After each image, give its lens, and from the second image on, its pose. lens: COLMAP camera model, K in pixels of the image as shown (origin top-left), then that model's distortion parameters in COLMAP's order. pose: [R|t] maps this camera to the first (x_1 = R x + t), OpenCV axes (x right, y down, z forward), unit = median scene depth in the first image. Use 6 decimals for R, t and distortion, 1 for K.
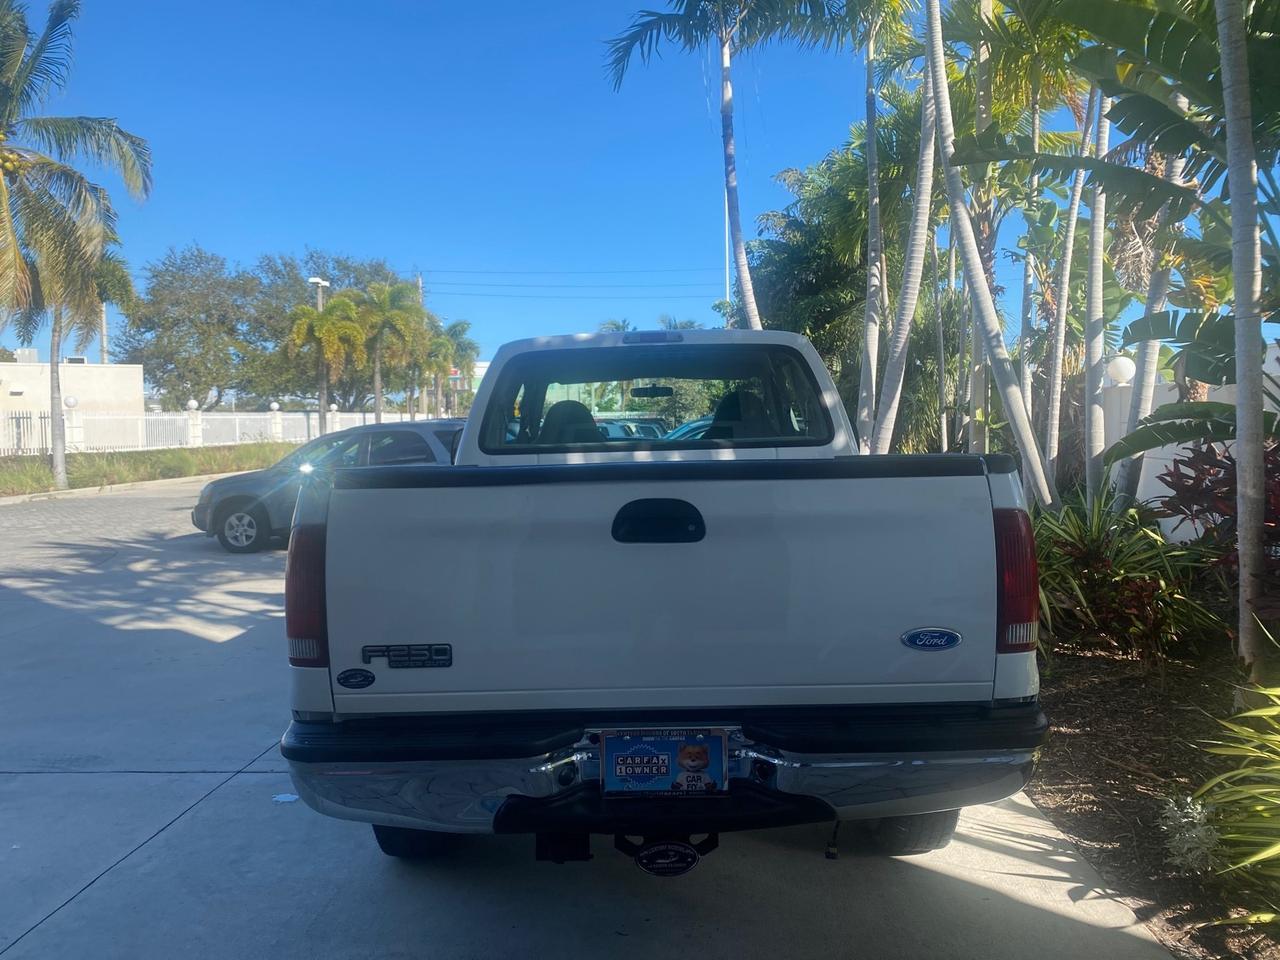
lens RADIAL K [[983.6, 0, 644.7], [0, 983.6, 473.5], [0, 0, 1]] dist [0.027693, -0.031172]
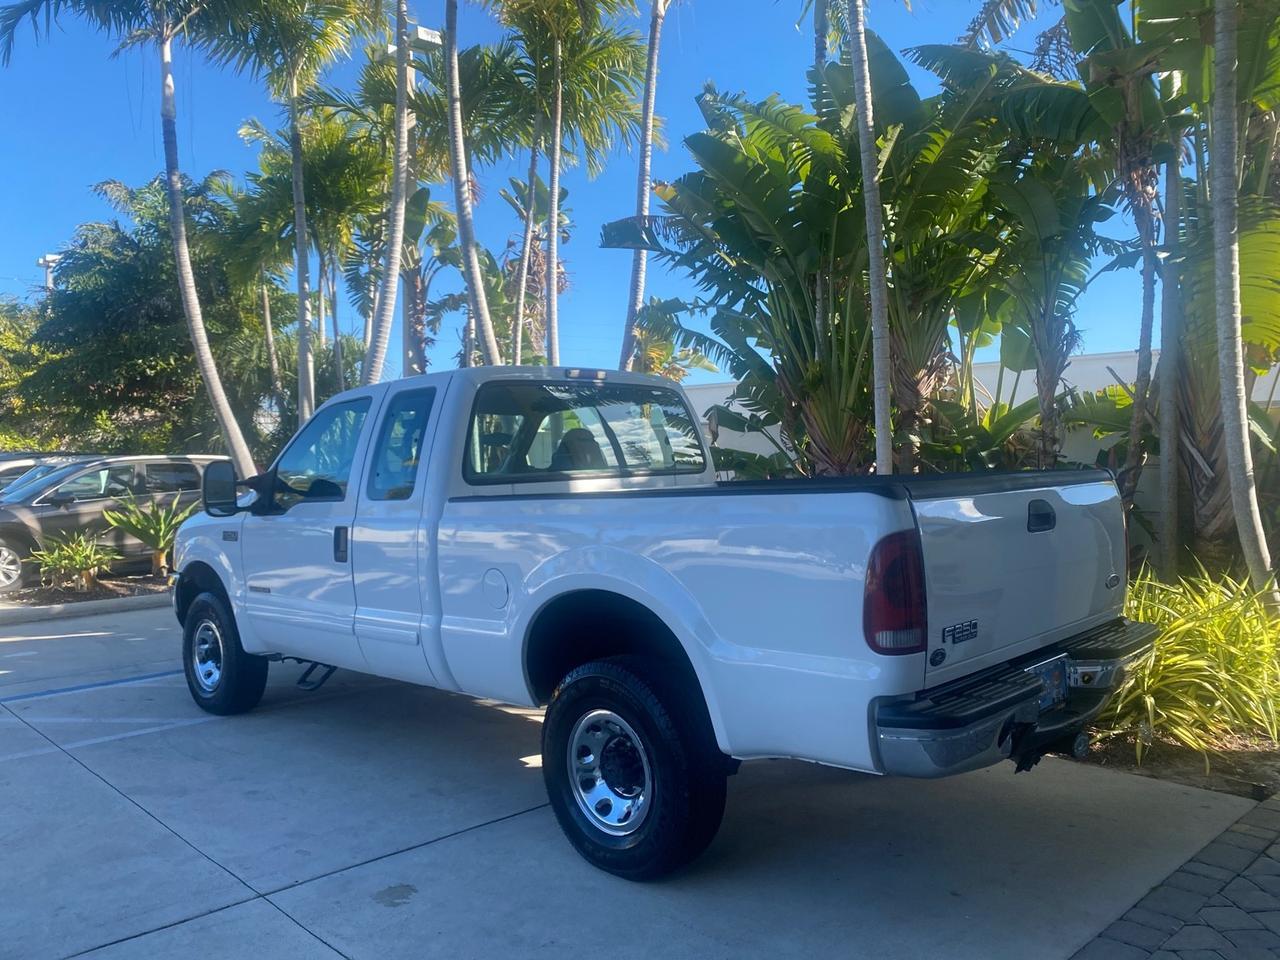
lens RADIAL K [[983.6, 0, 641.9], [0, 983.6, 474.8], [0, 0, 1]] dist [0.027693, -0.031172]
pose [[0.691623, -0.007080, 0.722224, -0.376686], [0.038127, 0.998916, -0.026719, 0.000980], [-0.721252, 0.046016, 0.691143, 0.111631]]
